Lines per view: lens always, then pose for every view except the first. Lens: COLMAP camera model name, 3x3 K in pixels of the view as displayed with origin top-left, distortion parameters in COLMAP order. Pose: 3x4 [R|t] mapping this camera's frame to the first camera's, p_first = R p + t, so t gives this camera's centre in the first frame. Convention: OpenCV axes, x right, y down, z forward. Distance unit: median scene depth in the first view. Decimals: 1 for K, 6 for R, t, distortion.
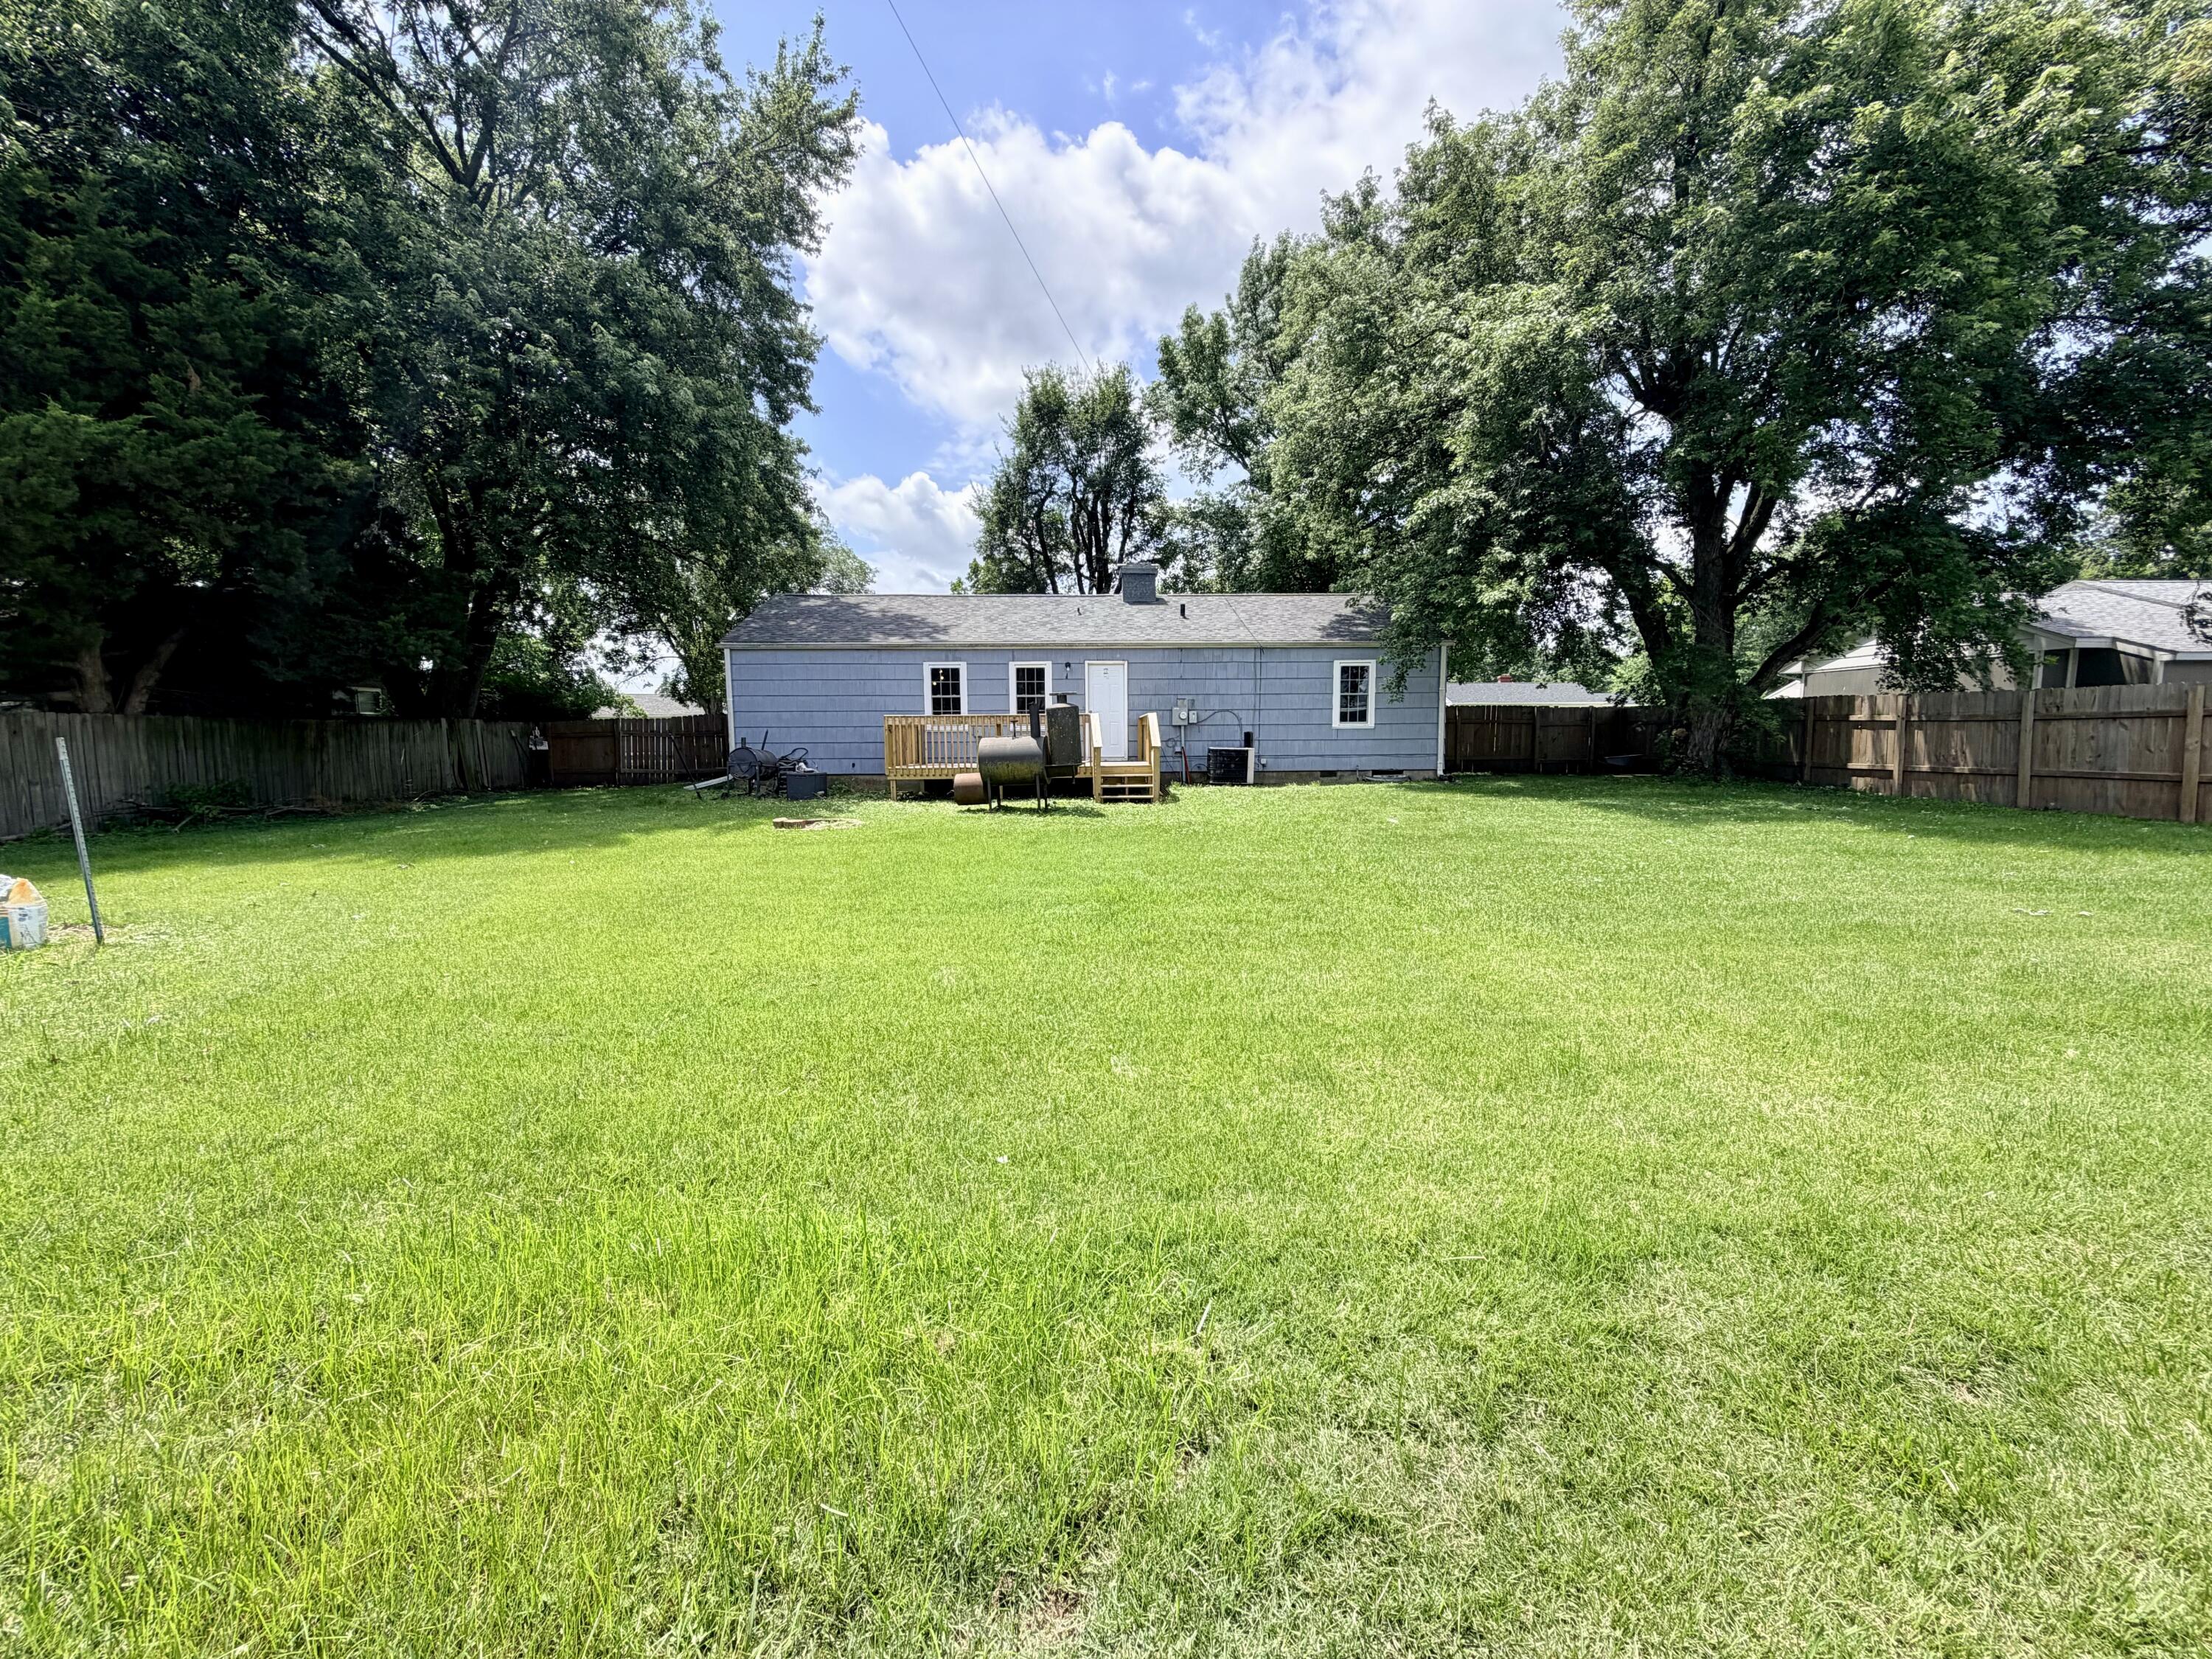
lens RADIAL K [[877.4, 0, 1106.2], [0, 877.4, 831.5], [0, 0, 1]] dist [-0.002865, -0.000165]
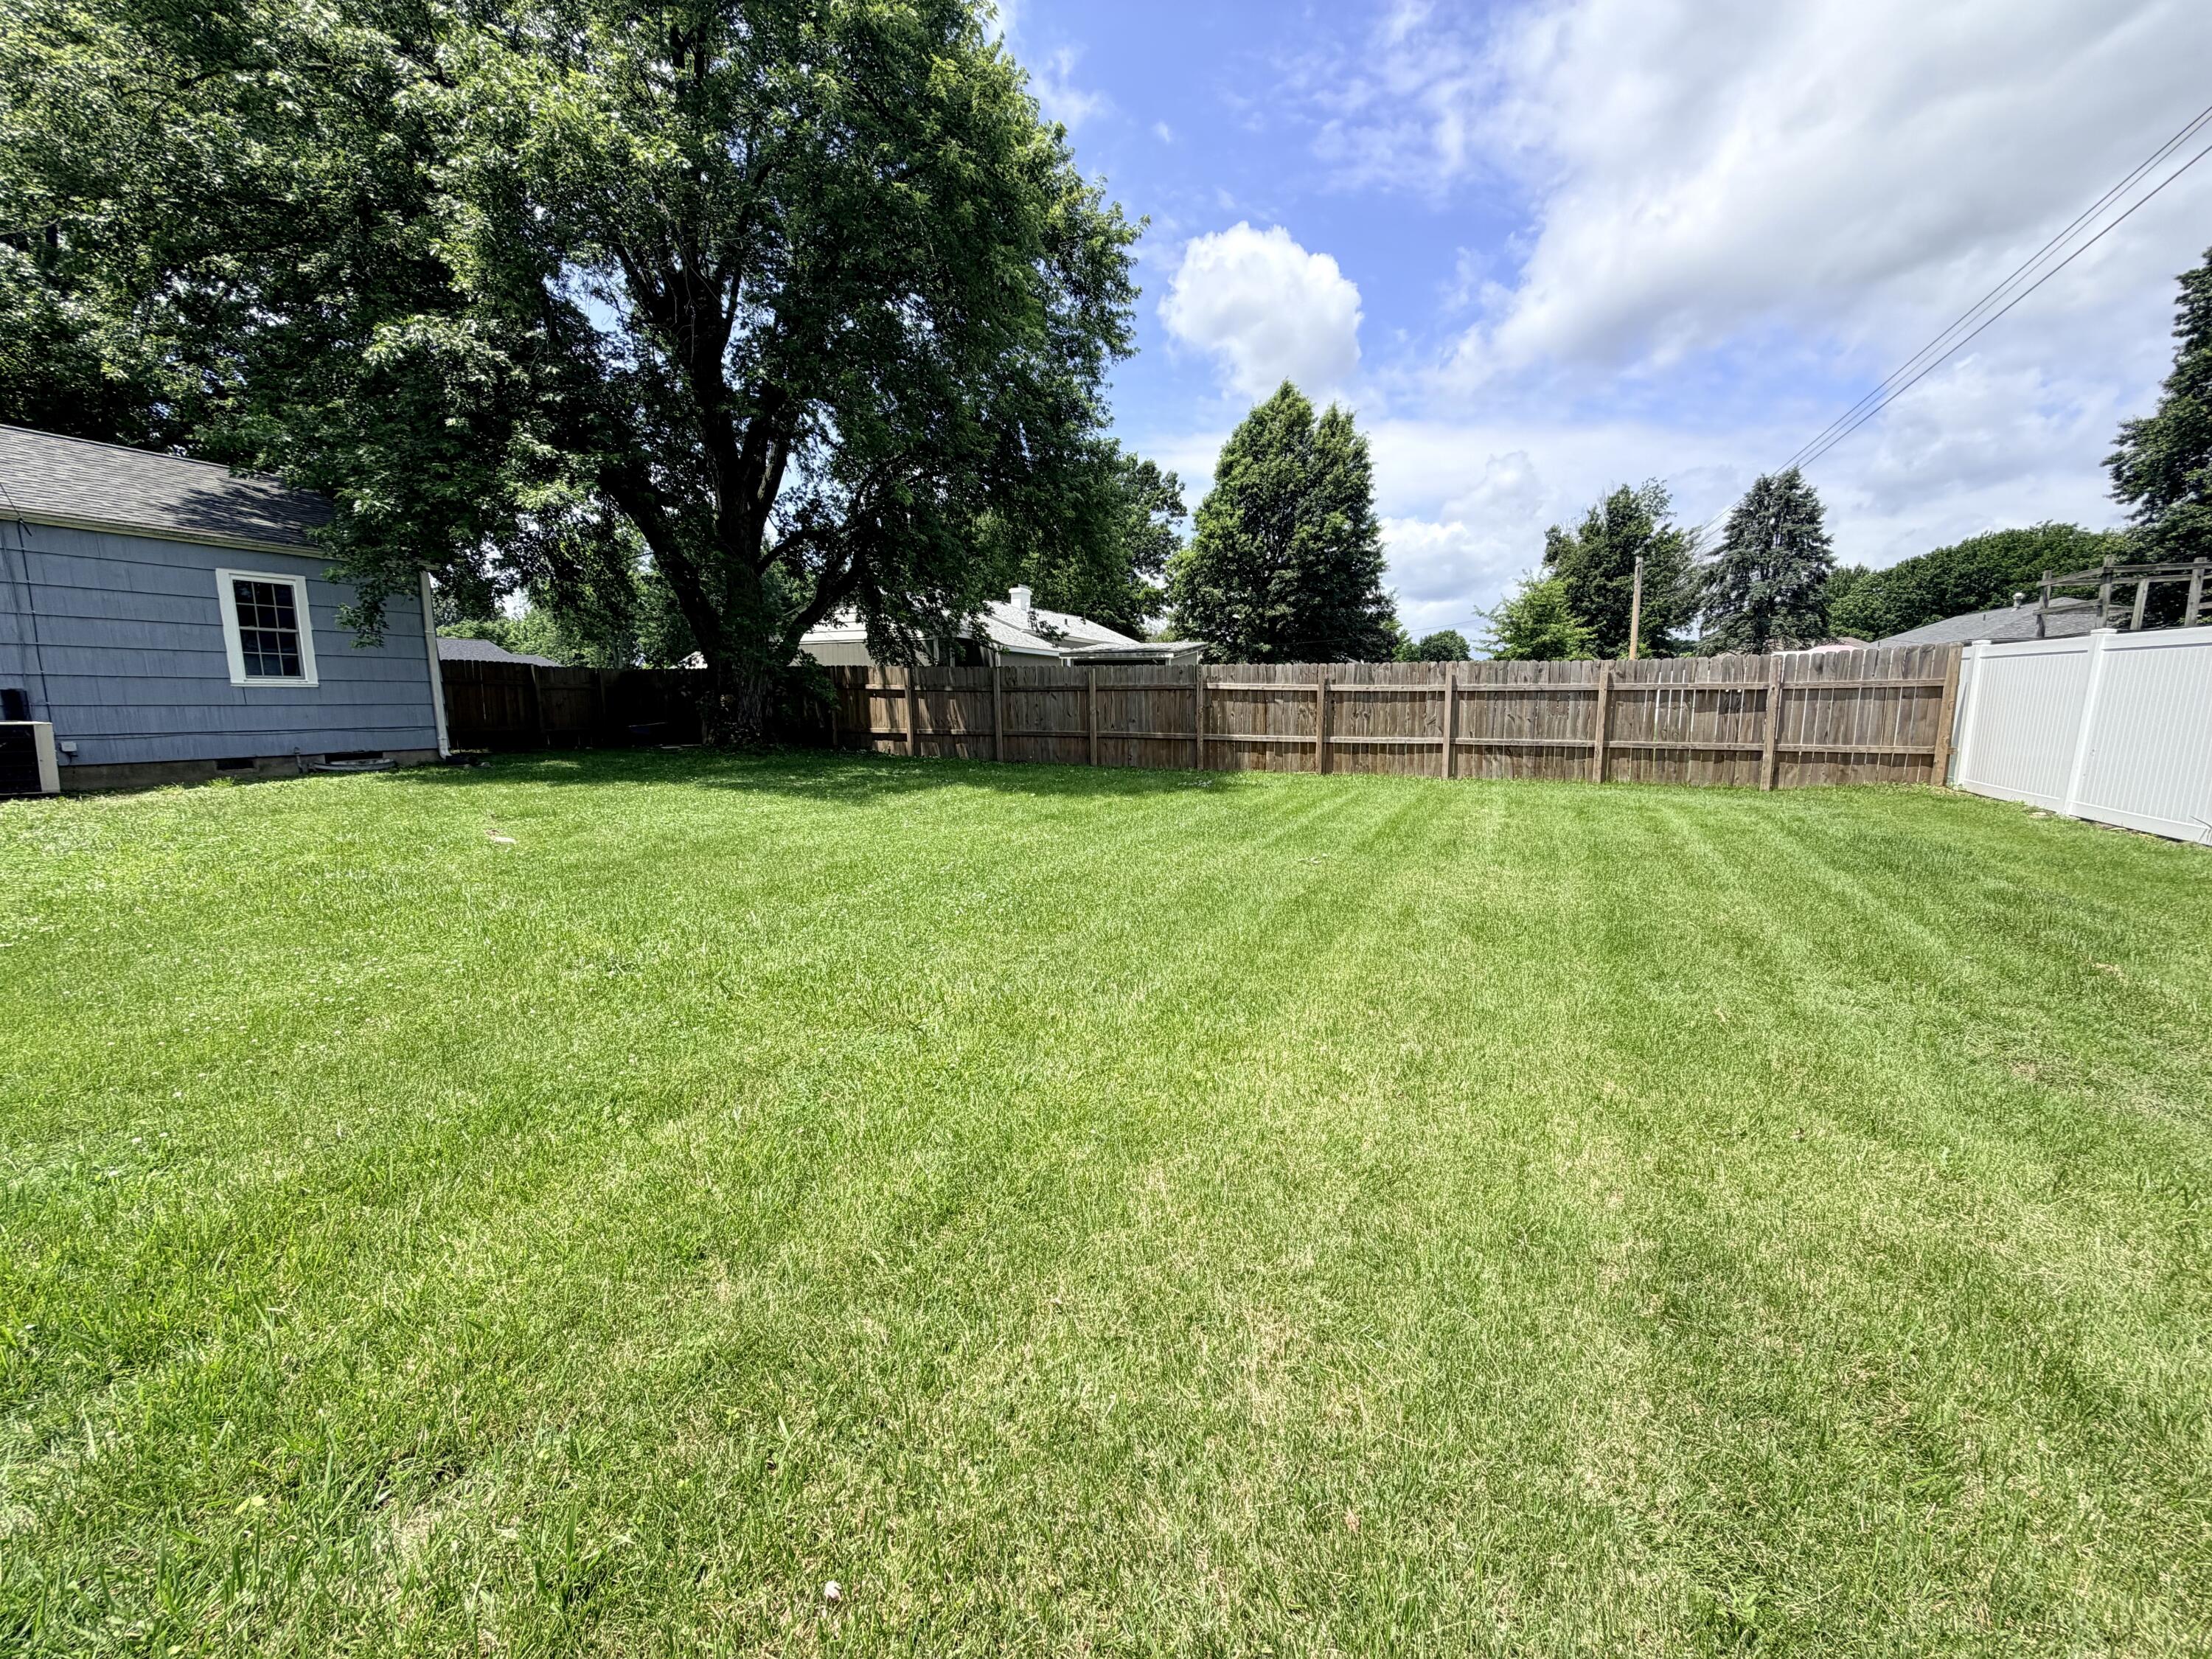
lens RADIAL K [[877.4, 0, 1105.5], [0, 877.4, 826.1], [0, 0, 1]] dist [-0.002865, -0.000165]
pose [[0.444708, -0.117797, 0.887896, -0.013821], [0.089125, 0.992214, 0.086998, -0.025408], [-0.891230, 0.040445, 0.451744, 0.243642]]
